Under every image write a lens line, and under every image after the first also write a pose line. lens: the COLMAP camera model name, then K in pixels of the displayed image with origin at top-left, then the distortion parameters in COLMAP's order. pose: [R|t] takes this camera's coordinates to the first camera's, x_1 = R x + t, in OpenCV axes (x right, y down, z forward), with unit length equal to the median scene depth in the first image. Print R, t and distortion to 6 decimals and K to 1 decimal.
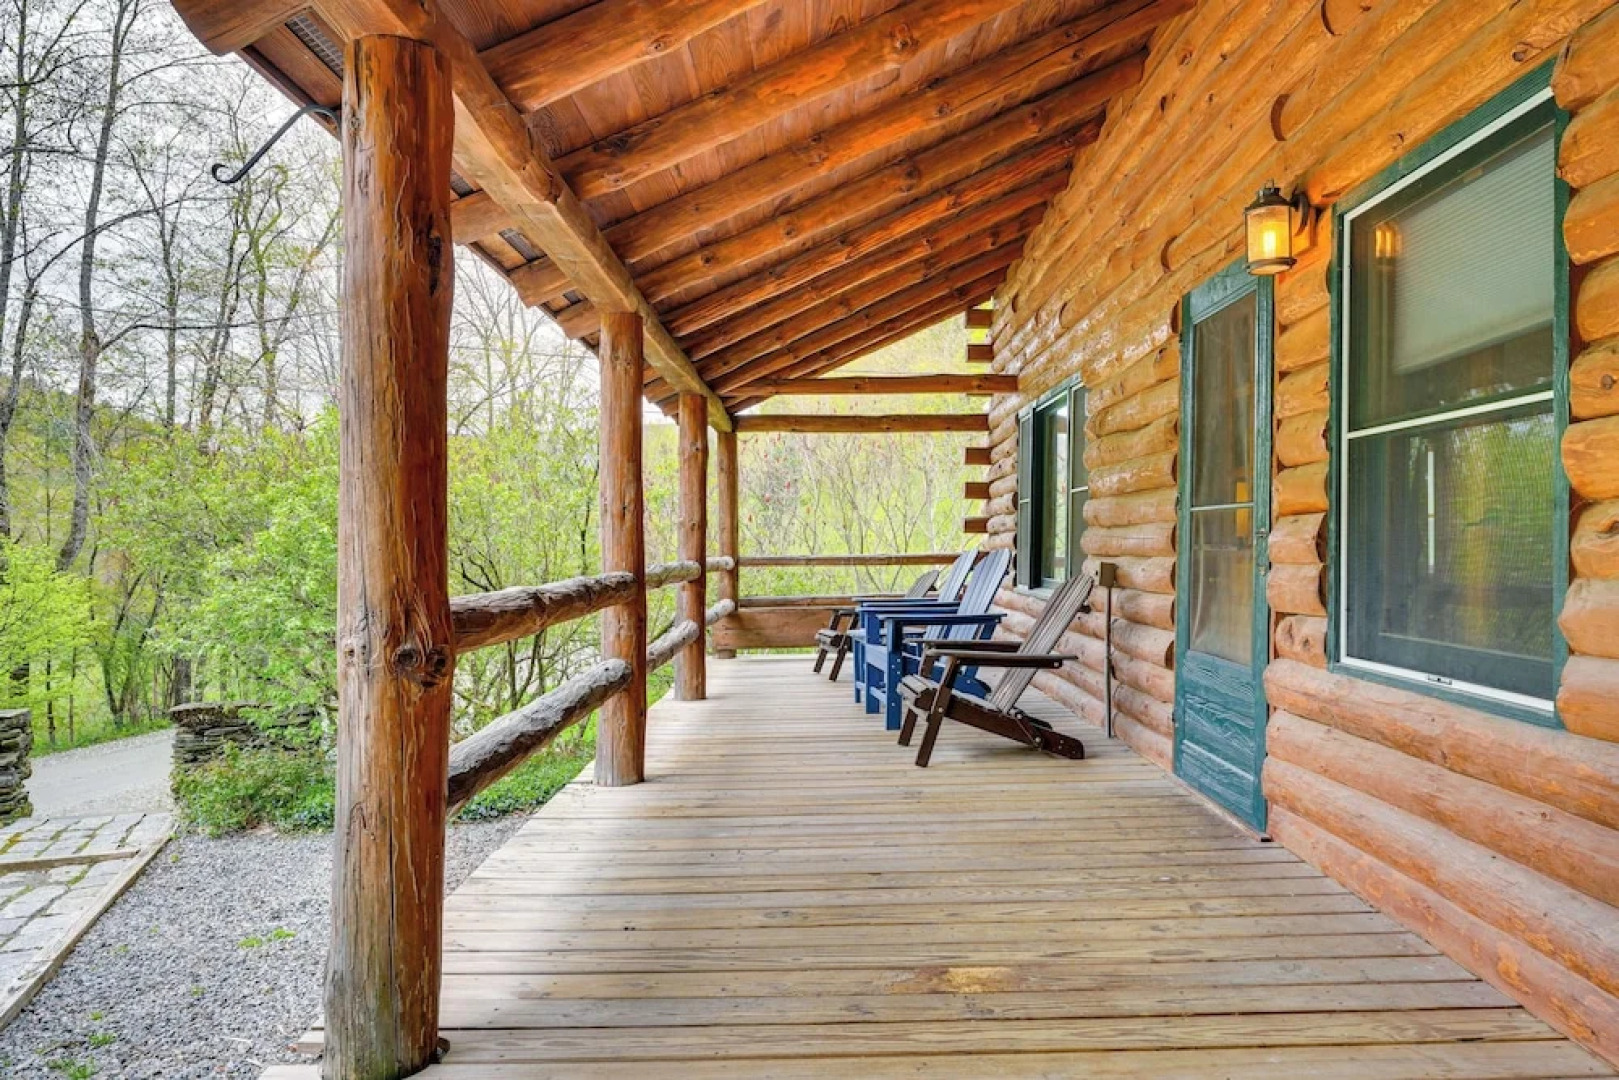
lens RADIAL K [[1087.8, 0, 809.5], [0, 1087.8, 540.0], [0, 0, 1]] dist [0.000843, -0.000258]
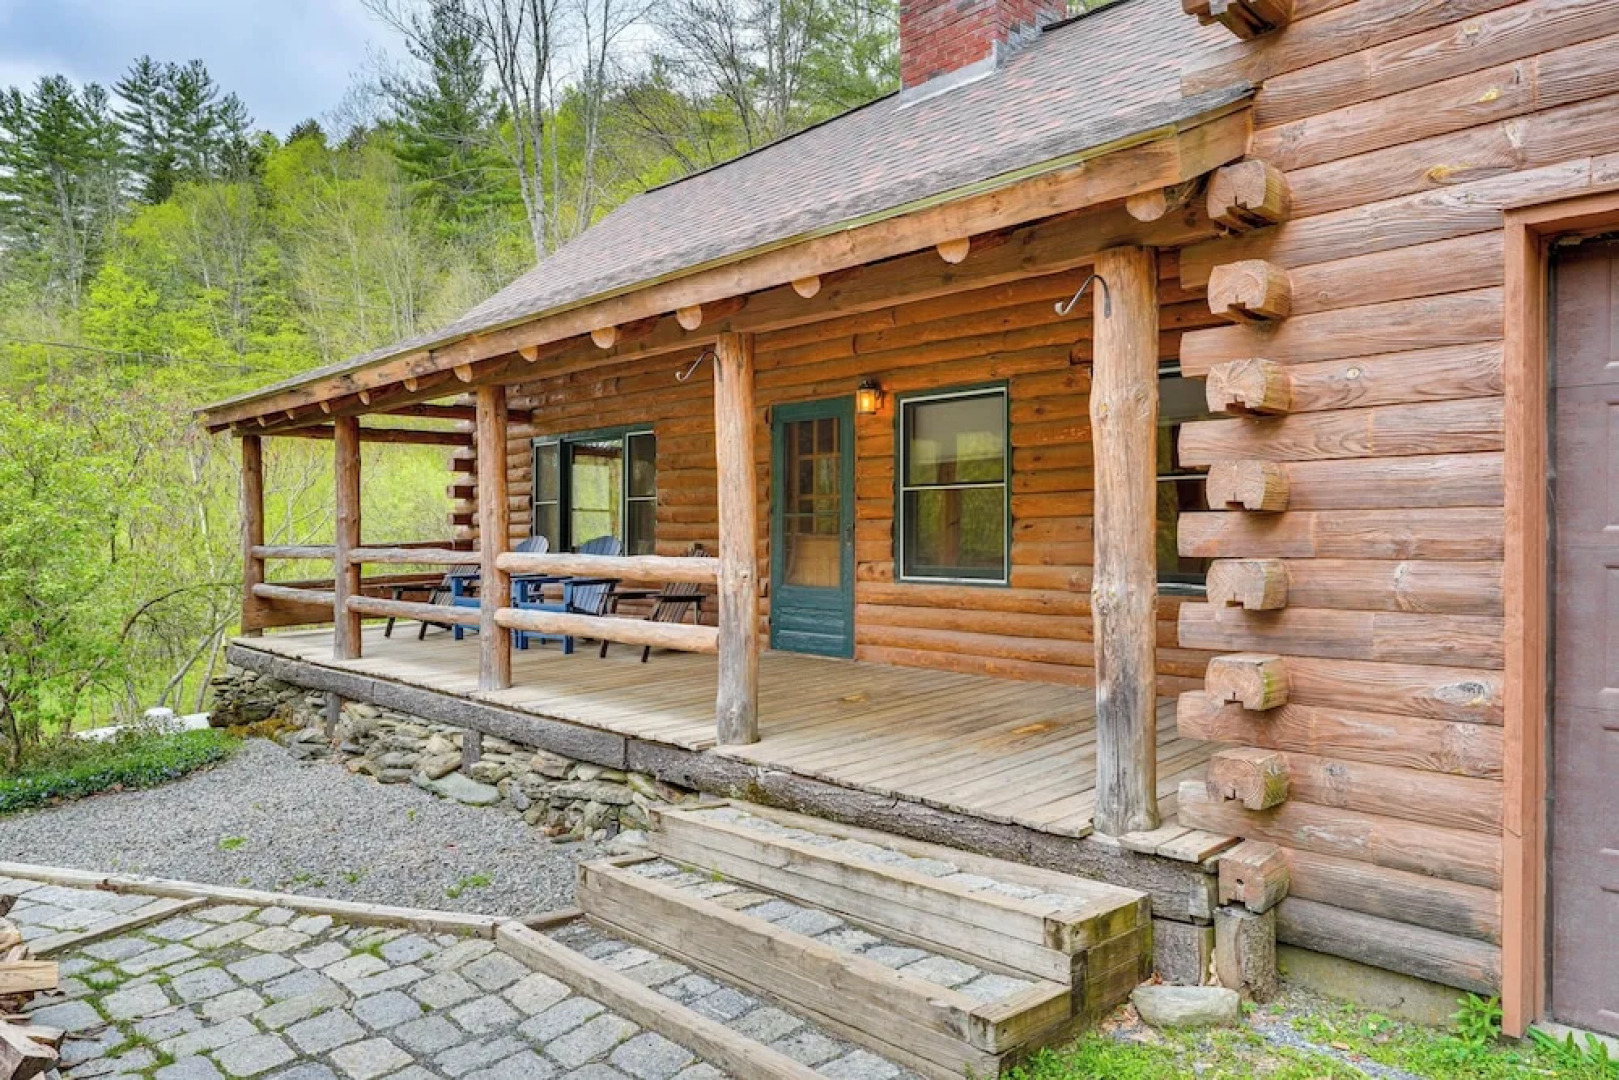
lens RADIAL K [[1087.8, 0, 809.5], [0, 1087.8, 540.0], [0, 0, 1]] dist [0.000843, -0.000258]
pose [[0.706966, -0.012130, 0.707143, -1.396140], [0.004167, 0.999907, 0.012986, -0.010497], [-0.707235, -0.006235, 0.706951, -0.607016]]
